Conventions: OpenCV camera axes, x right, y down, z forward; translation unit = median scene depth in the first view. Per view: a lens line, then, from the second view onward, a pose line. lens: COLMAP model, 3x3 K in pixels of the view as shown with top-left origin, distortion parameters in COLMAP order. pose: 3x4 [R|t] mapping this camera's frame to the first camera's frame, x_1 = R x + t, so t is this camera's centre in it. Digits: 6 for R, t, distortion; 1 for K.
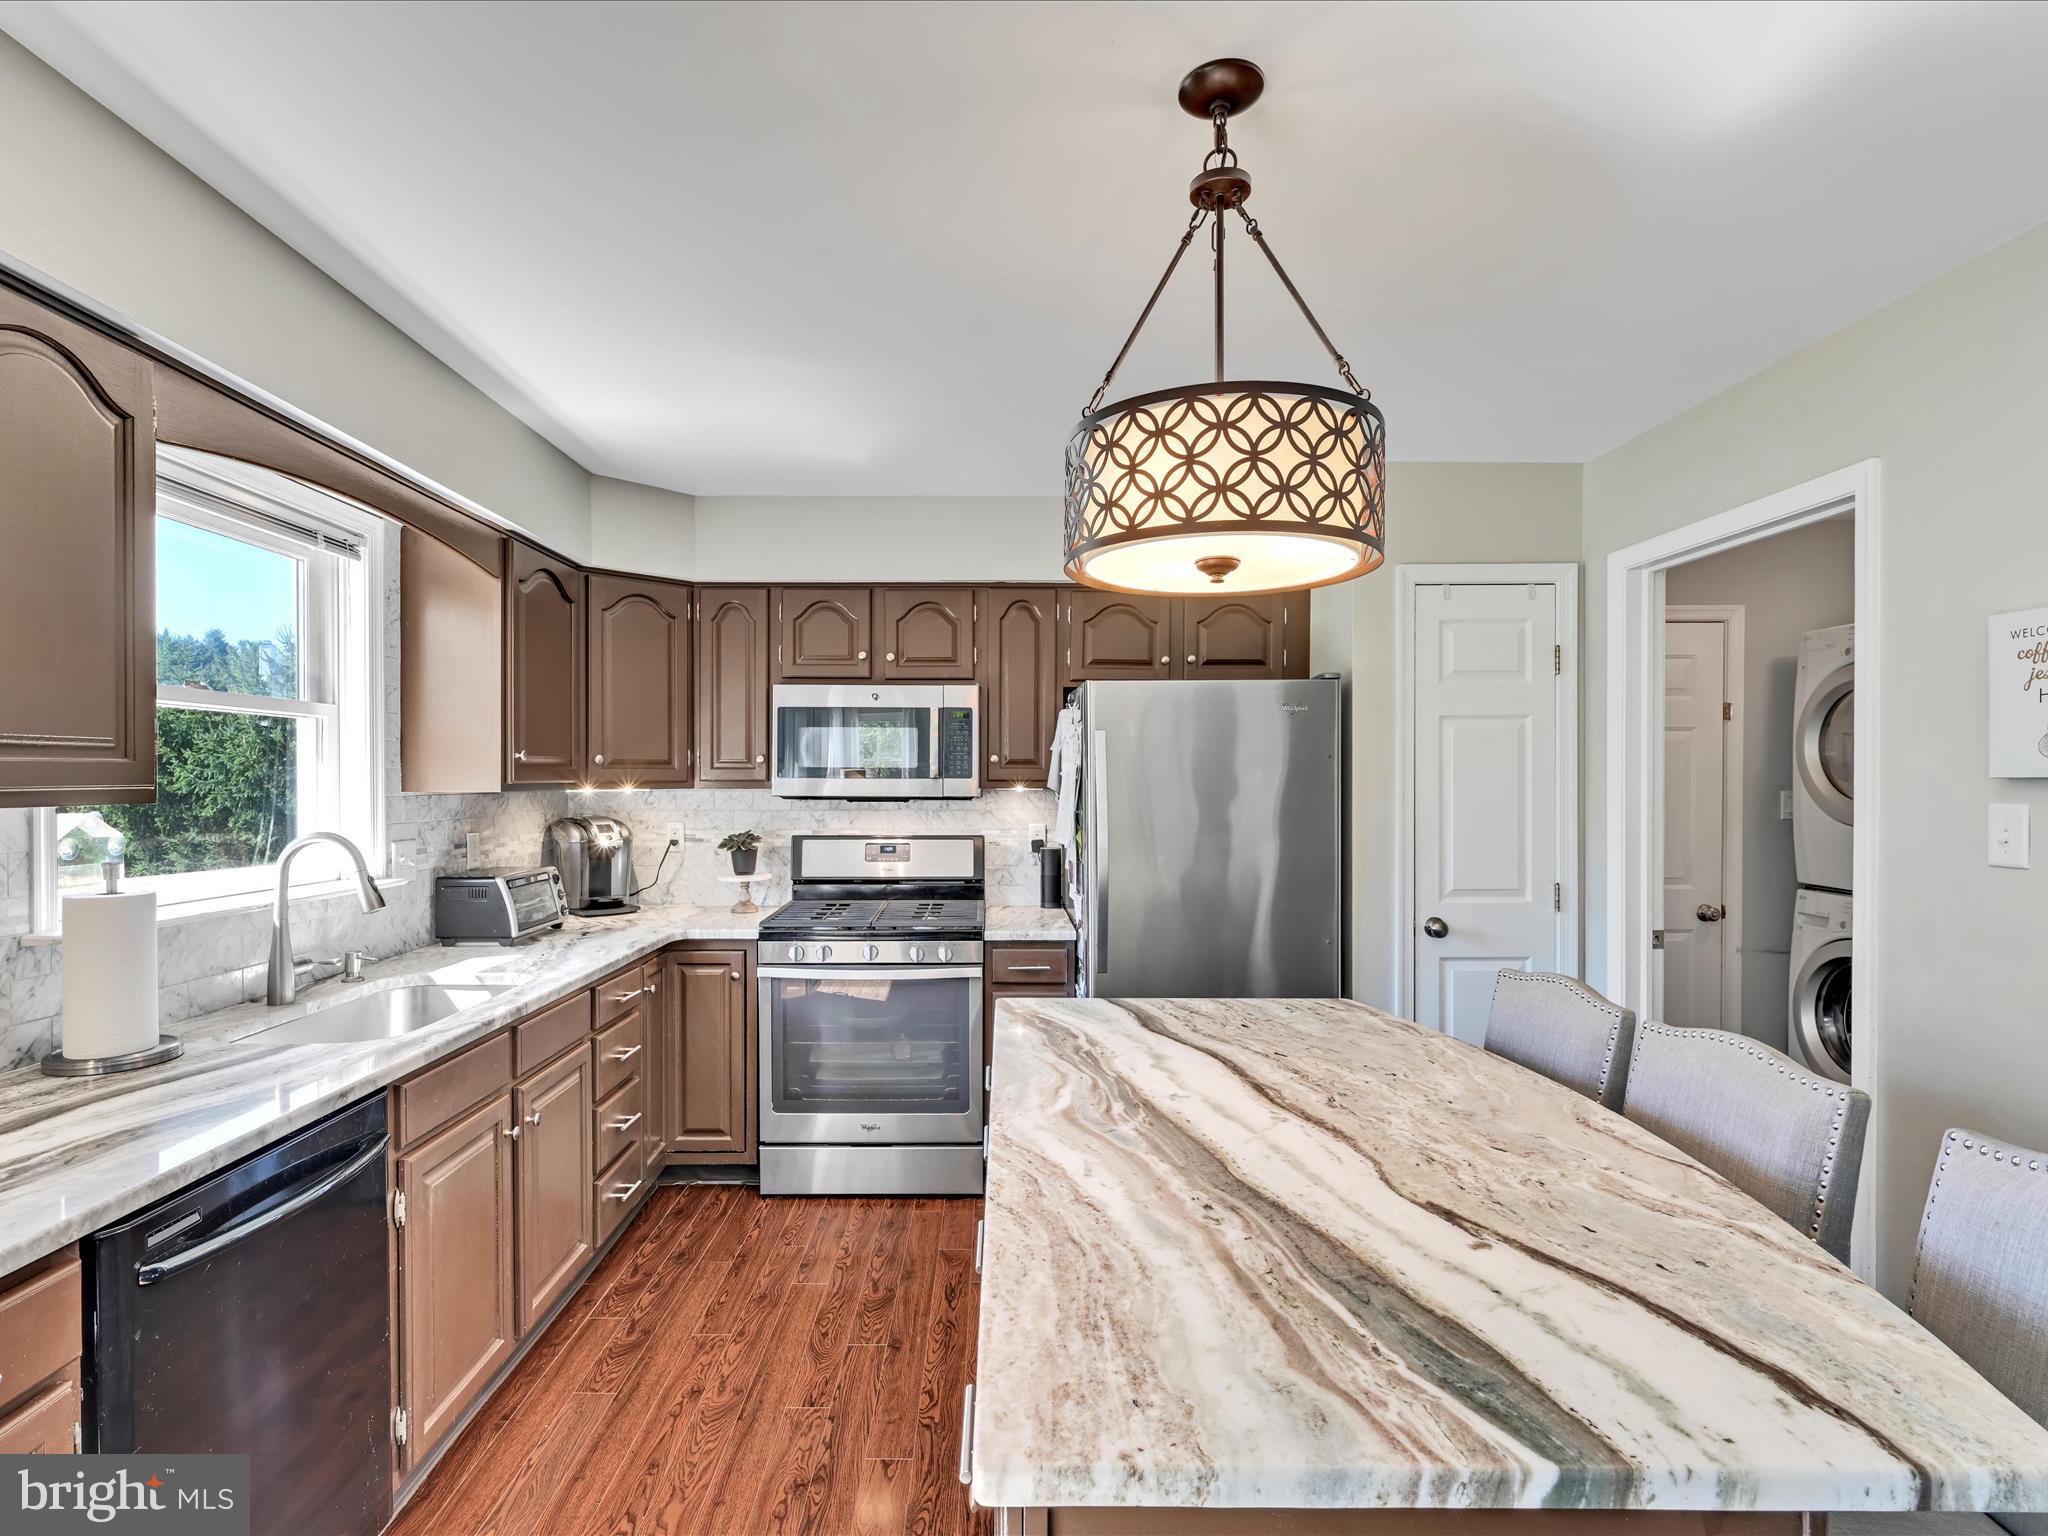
lens RADIAL K [[996.2, 0, 990.9], [0, 996.2, 798.0], [0, 0, 1]] dist [-0.003008, 0.000172]
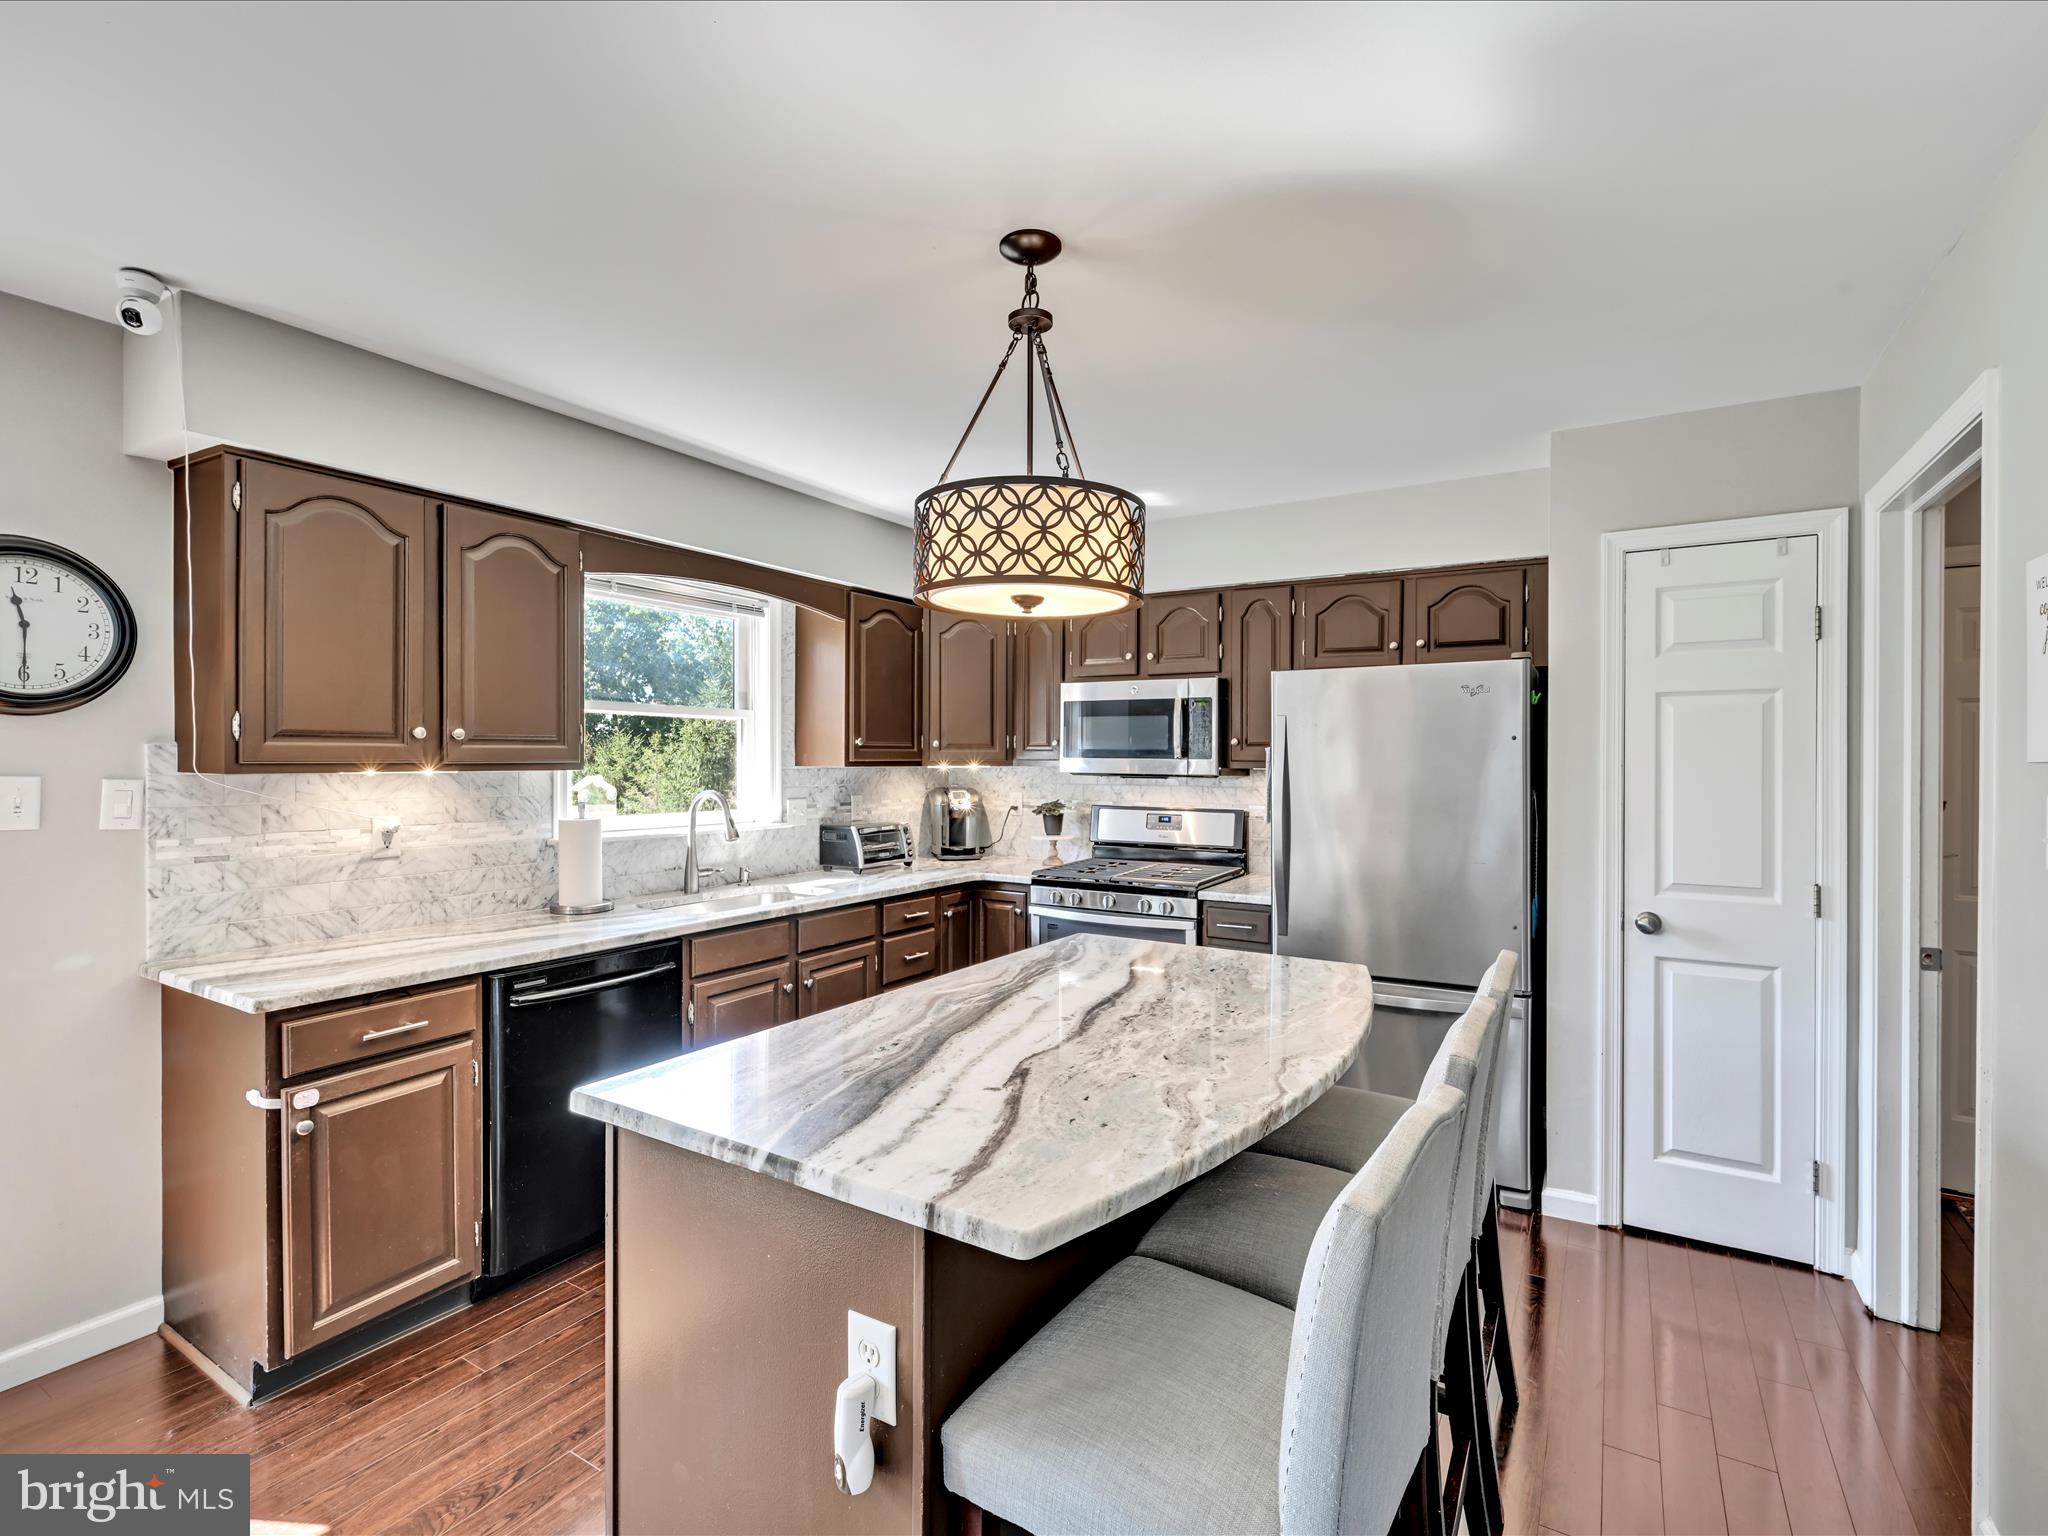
lens RADIAL K [[951.4, 0, 1048.4], [0, 951.4, 821.3], [0, 0, 1]] dist [-0.016761, 0.000013]
pose [[0.861693, 0.038573, -0.505962, 0.399118], [-0.015545, 0.998645, 0.049659, 0.000533], [0.507193, -0.034925, 0.861125, -0.035926]]
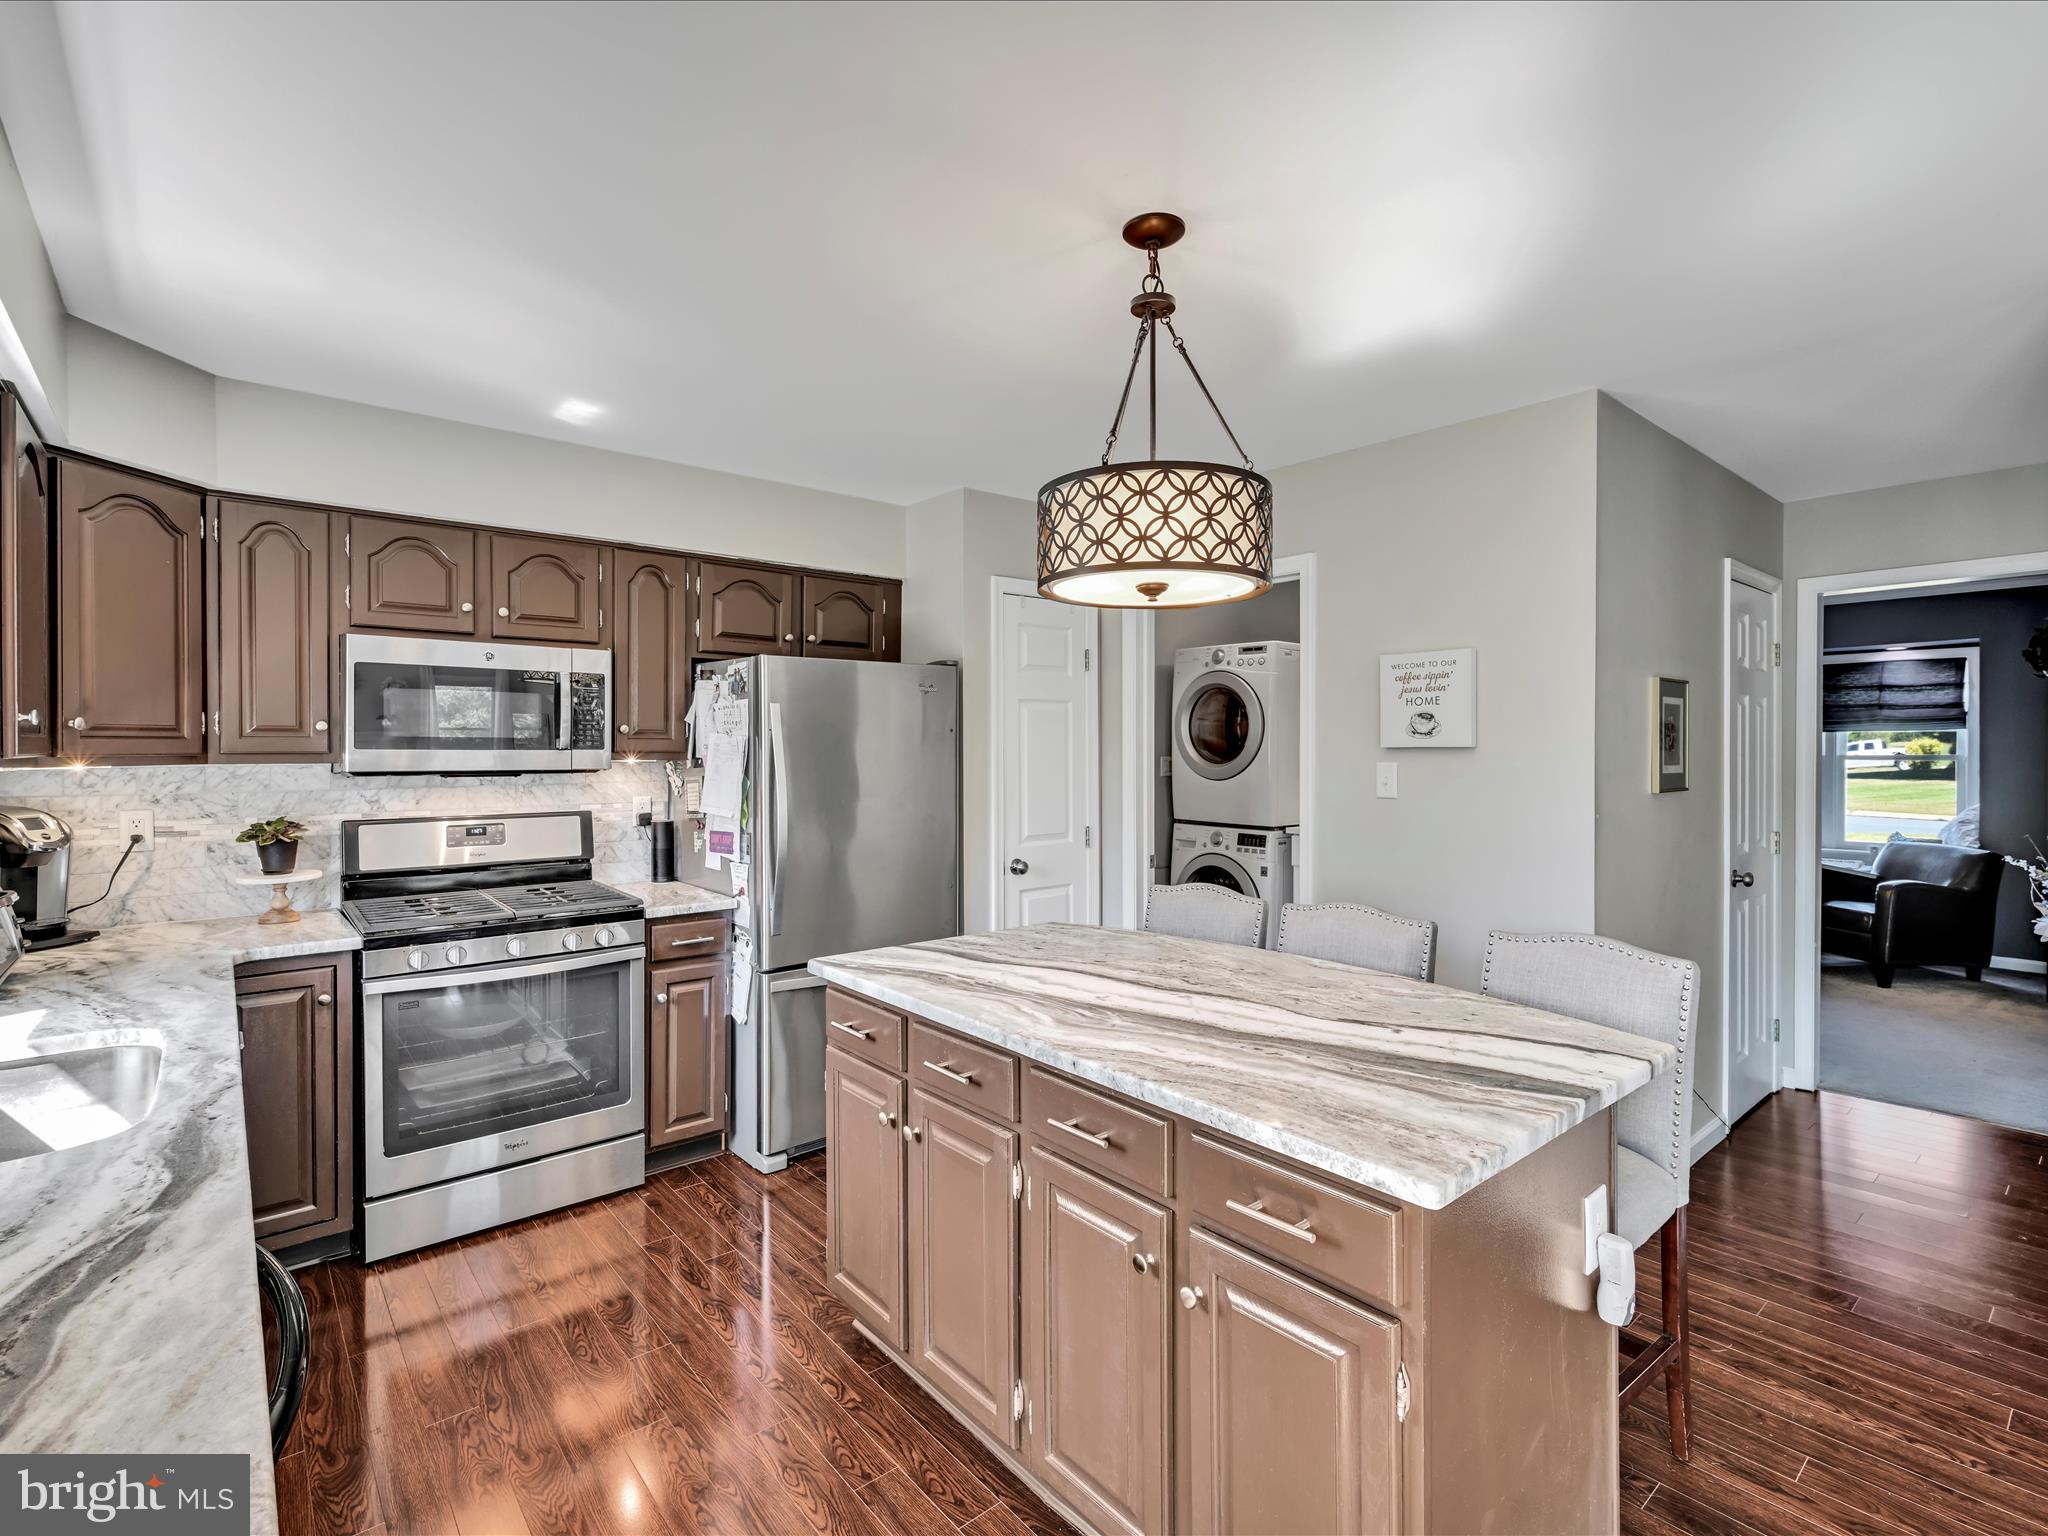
lens RADIAL K [[968.7, 0, 1024.0], [0, 968.7, 768.0], [0, 0, 1]] dist [-0.002698, -0.000176]
pose [[0.766327, -0.014594, 0.642284, -0.323767], [0.014767, 0.999878, 0.005100, -0.001171], [-0.642280, 0.005577, 0.766449, 0.051946]]
